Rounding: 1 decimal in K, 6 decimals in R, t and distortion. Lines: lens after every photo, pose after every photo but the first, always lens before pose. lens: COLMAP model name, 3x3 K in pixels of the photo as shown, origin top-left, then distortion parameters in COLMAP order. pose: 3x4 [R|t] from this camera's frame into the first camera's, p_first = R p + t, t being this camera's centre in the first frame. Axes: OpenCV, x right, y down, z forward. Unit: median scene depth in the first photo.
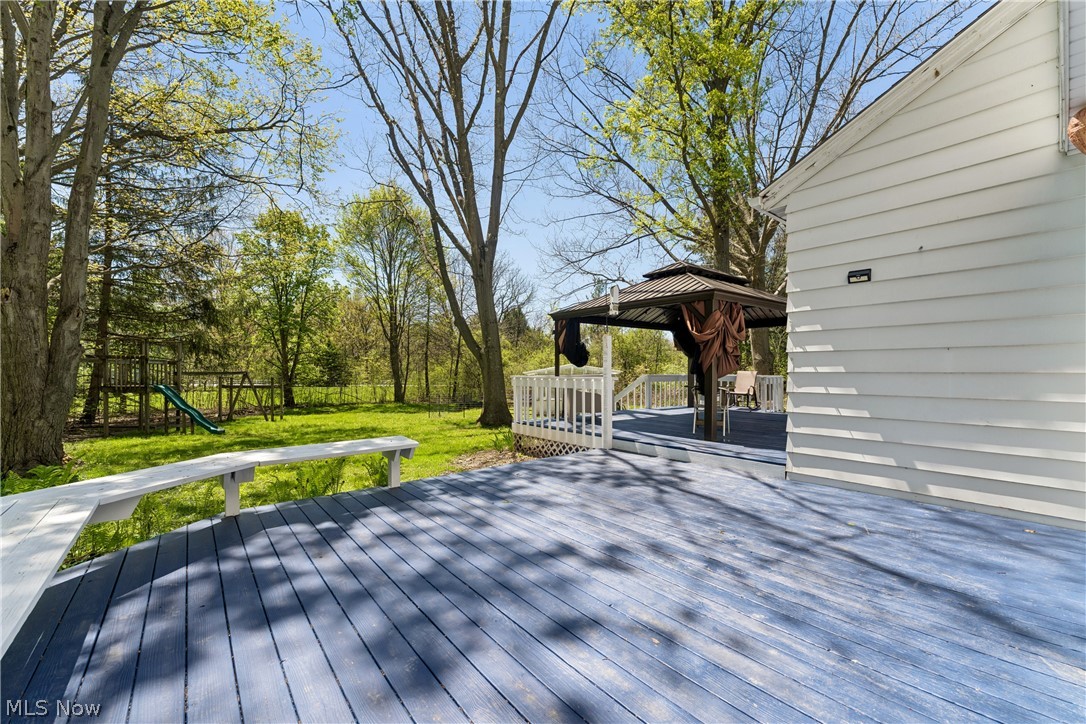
lens RADIAL K [[436.2, 0, 542.1], [0, 436.2, 364.3], [0, 0, 1]] dist [0.001659, -0.000394]
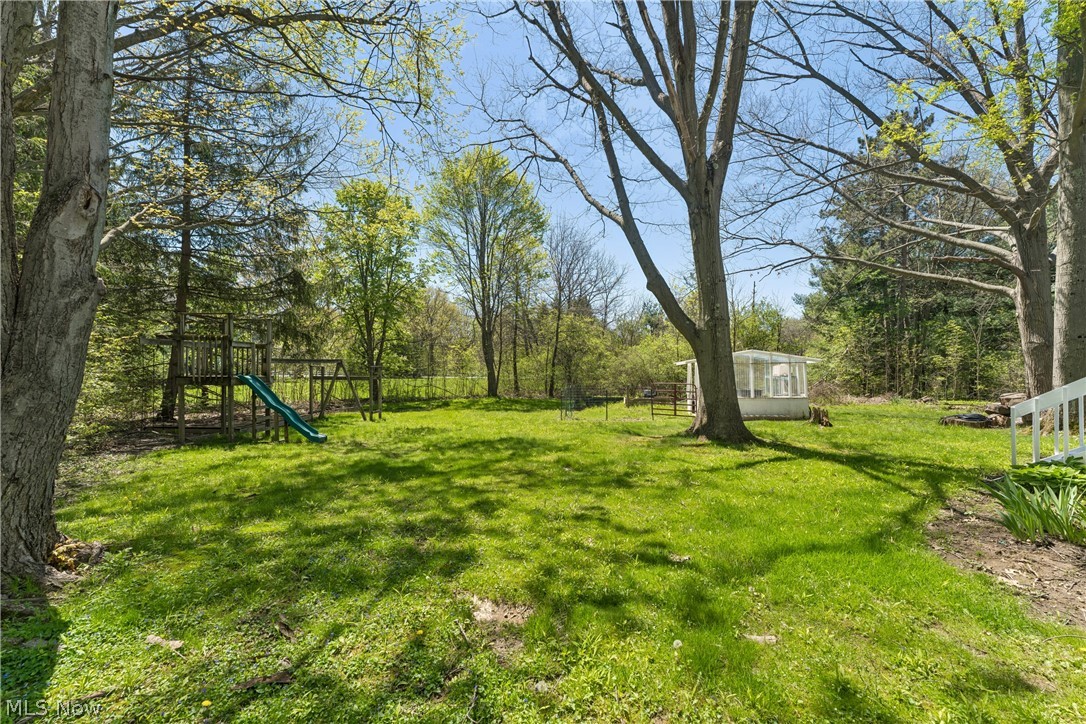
lens RADIAL K [[436.2, 0, 540.6], [0, 436.2, 361.6], [0, 0, 1]] dist [0.001659, -0.000394]
pose [[0.993609, 0.003062, -0.112839, -0.982634], [-0.001893, 0.999943, 0.010461, 0.053266], [0.112865, -0.010180, 0.993558, 1.061706]]
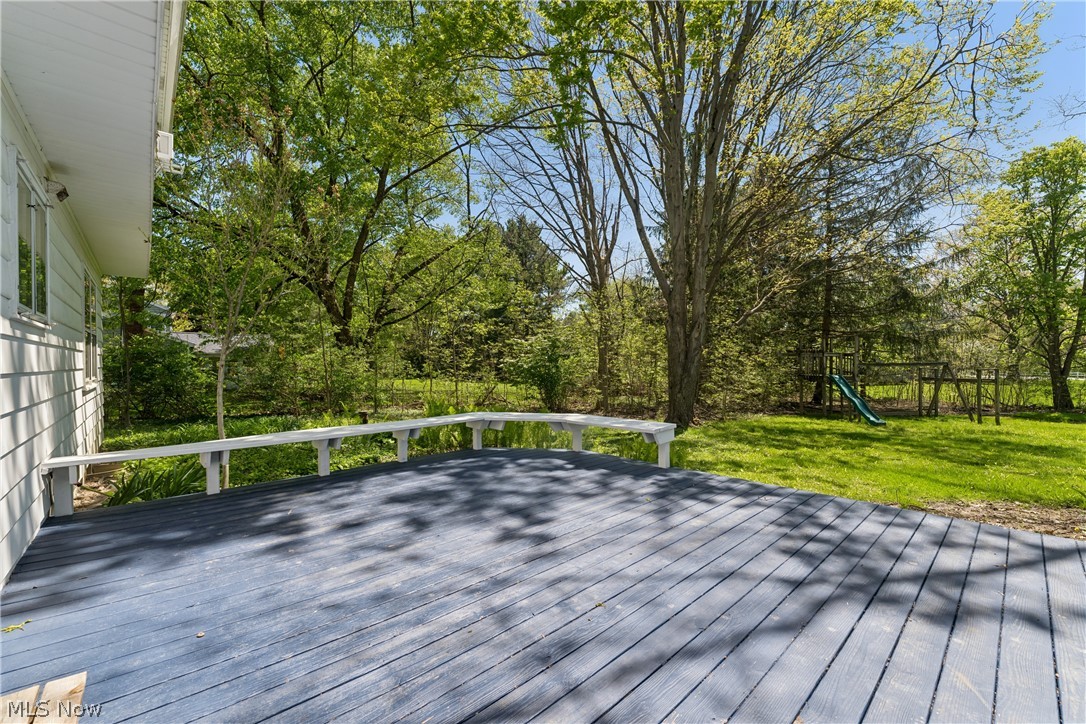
lens RADIAL K [[436.2, 0, 539.2], [0, 436.2, 363.1], [0, 0, 1]] dist [0.001659, -0.000394]
pose [[0.048561, -0.001020, -0.998820, 0.747940], [0.019054, 0.999818, -0.000094, 0.006082], [0.998638, -0.019027, 0.048571, 0.604613]]
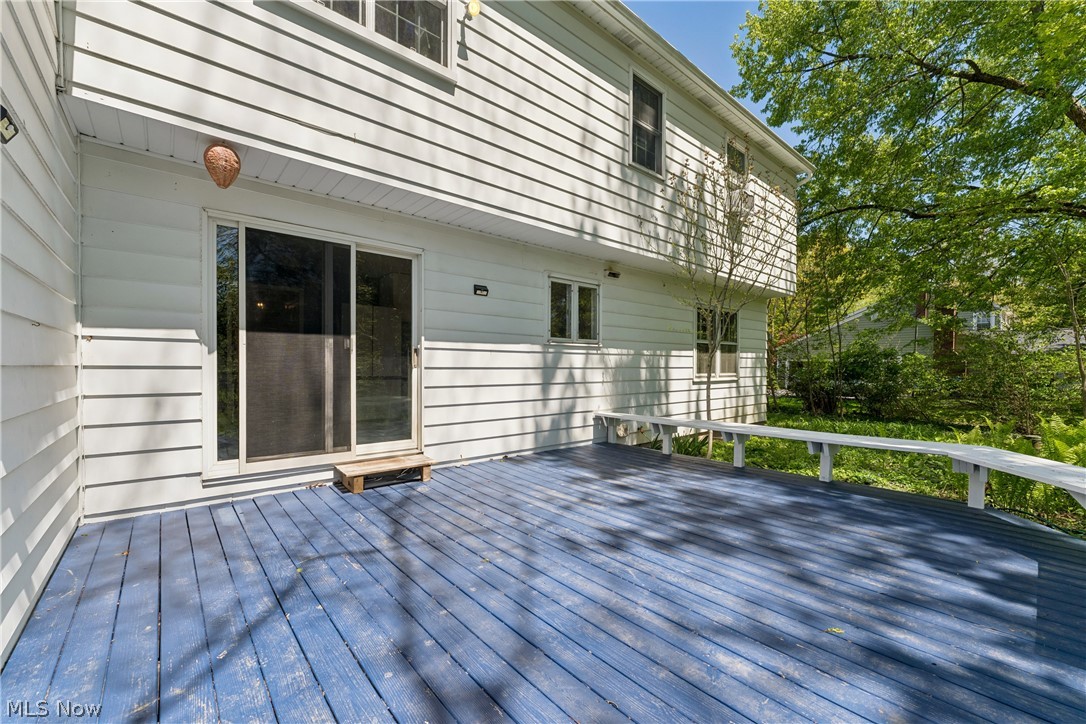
lens RADIAL K [[436.2, 0, 542.7], [0, 436.2, 368.7], [0, 0, 1]] dist [0.001659, -0.000394]
pose [[-0.999360, -0.009962, -0.034346, 0.233425], [-0.009633, 0.999906, -0.009742, 0.021368], [0.034440, -0.009405, -0.999363, 1.257927]]
